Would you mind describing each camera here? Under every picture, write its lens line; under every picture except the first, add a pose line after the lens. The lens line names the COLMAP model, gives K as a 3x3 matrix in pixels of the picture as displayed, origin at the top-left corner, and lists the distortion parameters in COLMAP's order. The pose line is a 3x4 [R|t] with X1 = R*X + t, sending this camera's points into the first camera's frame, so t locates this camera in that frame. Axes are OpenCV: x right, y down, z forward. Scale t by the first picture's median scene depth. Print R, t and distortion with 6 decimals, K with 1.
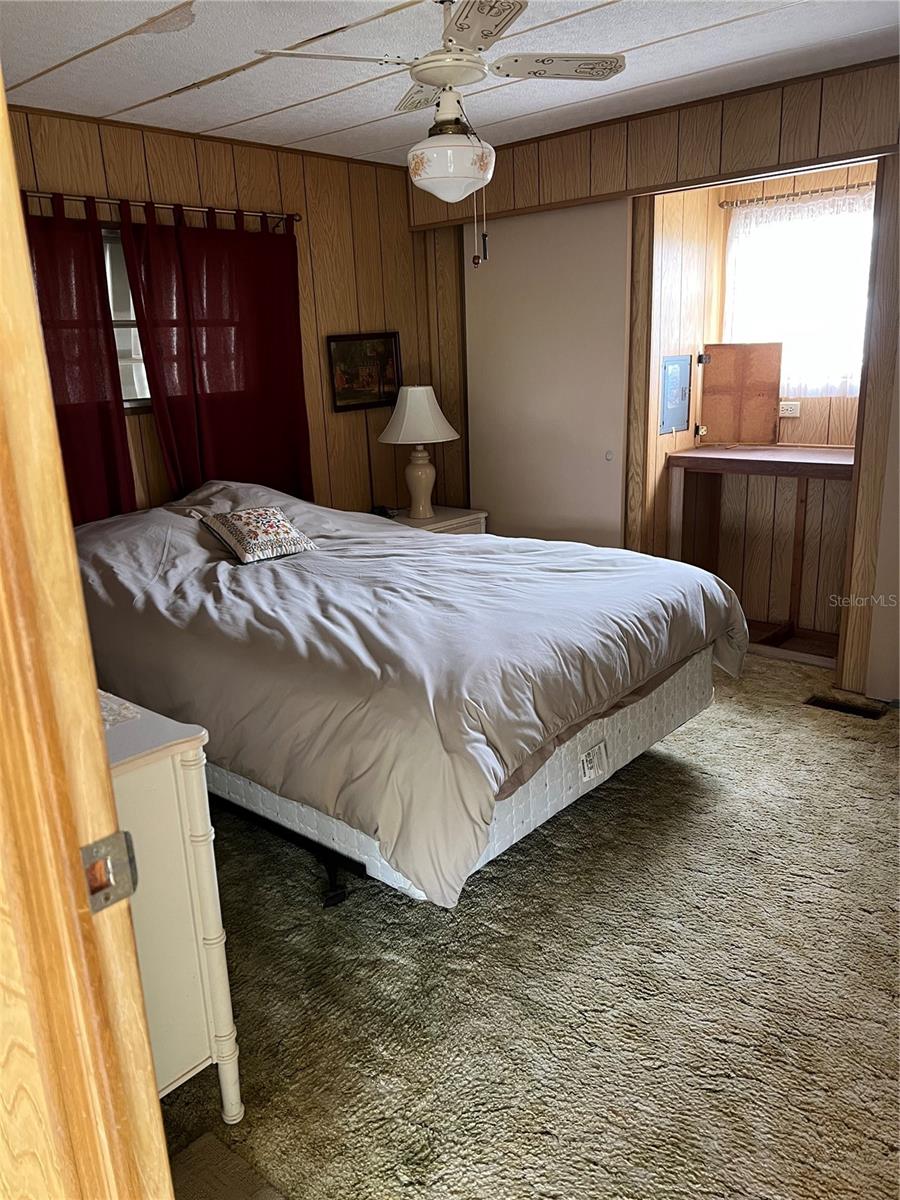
lens RADIAL K [[909.8, 0, 453.9], [0, 909.8, 609.9], [0, 0, 1]] dist [0.001466, -0.004341]
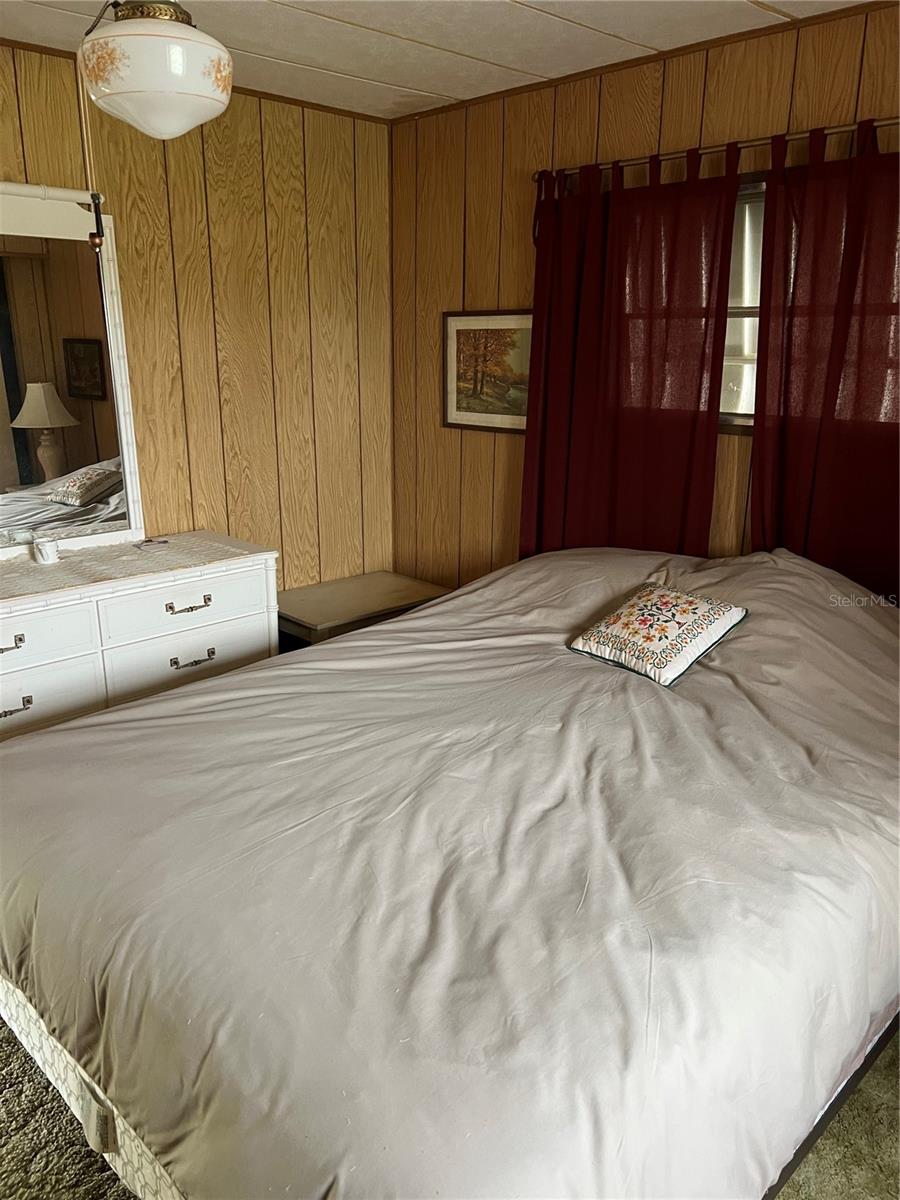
lens RADIAL K [[909.8, 0, 453.9], [0, 909.8, 609.9], [0, 0, 1]] dist [0.001466, -0.004341]
pose [[-0.082688, 0.324187, -0.942372, 0.447057], [-0.275230, 0.901404, 0.334243, -0.289608], [0.957816, 0.287007, 0.014691, 0.867759]]
